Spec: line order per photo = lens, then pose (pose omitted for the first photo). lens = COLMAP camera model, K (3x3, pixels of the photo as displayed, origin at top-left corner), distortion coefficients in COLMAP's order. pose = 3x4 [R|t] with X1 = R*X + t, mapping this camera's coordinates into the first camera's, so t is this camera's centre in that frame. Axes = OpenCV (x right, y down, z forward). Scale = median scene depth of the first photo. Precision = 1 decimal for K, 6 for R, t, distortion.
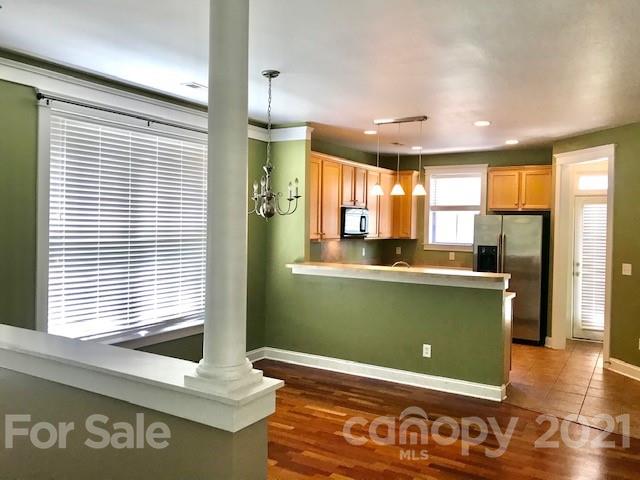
lens RADIAL K [[532.1, 0, 310.5], [0, 532.1, 232.9], [0, 0, 1]] dist [0.038255, -0.029898]
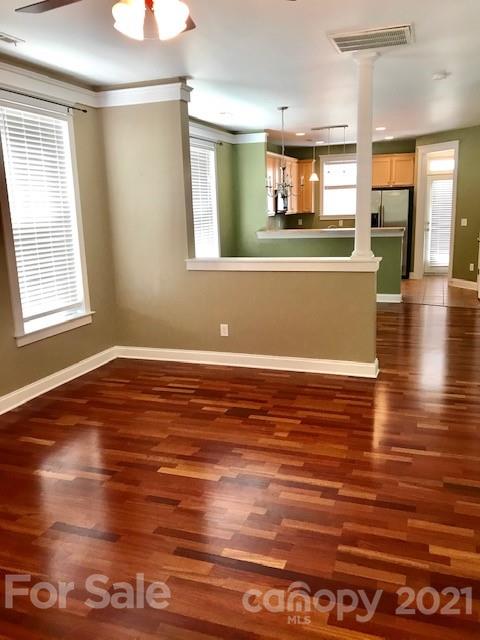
lens RADIAL K [[532.1, 0, 242.1], [0, 532.1, 320.4], [0, 0, 1]] dist [0.038255, -0.029898]
pose [[0.977420, -0.090059, 0.191153, -0.305533], [0.051546, 0.978919, 0.197636, 0.003999], [-0.204922, -0.183321, 0.961457, -0.354536]]
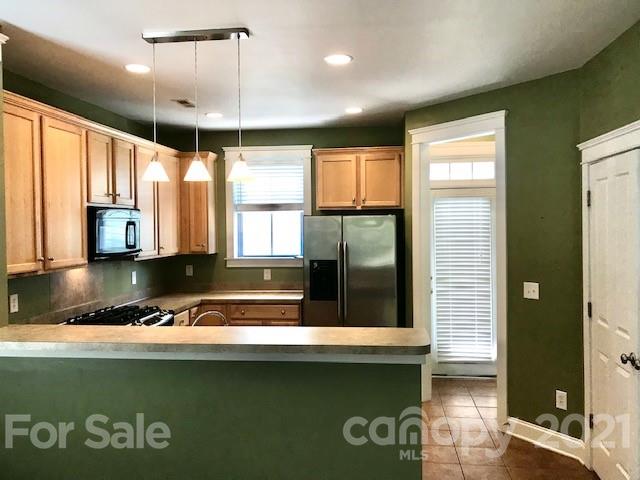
lens RADIAL K [[532.1, 0, 321.7], [0, 532.1, 236.4], [0, 0, 1]] dist [0.038255, -0.029898]
pose [[0.907191, -0.035666, 0.419205, 0.041976], [0.033963, 0.999357, 0.011527, -0.015059], [-0.419347, 0.003781, 0.907818, 0.376853]]
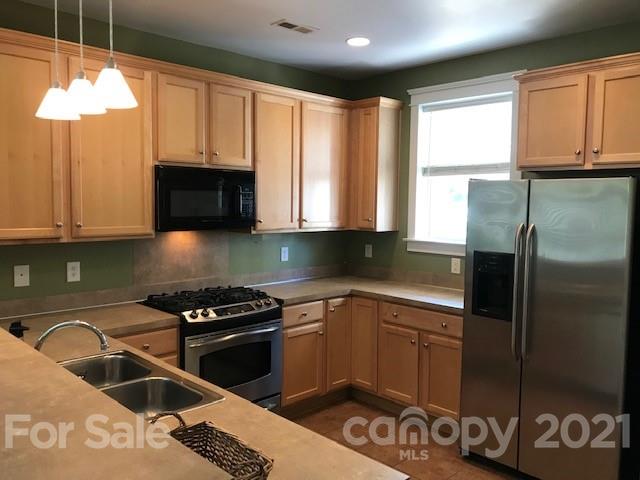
lens RADIAL K [[532.1, 0, 318.6], [0, 532.1, 236.9], [0, 0, 1]] dist [0.038255, -0.029898]
pose [[0.969247, 0.011147, -0.245837, 0.300433], [0.000102, 0.998955, 0.045698, -0.007489], [0.246089, -0.044318, 0.968233, 0.555874]]
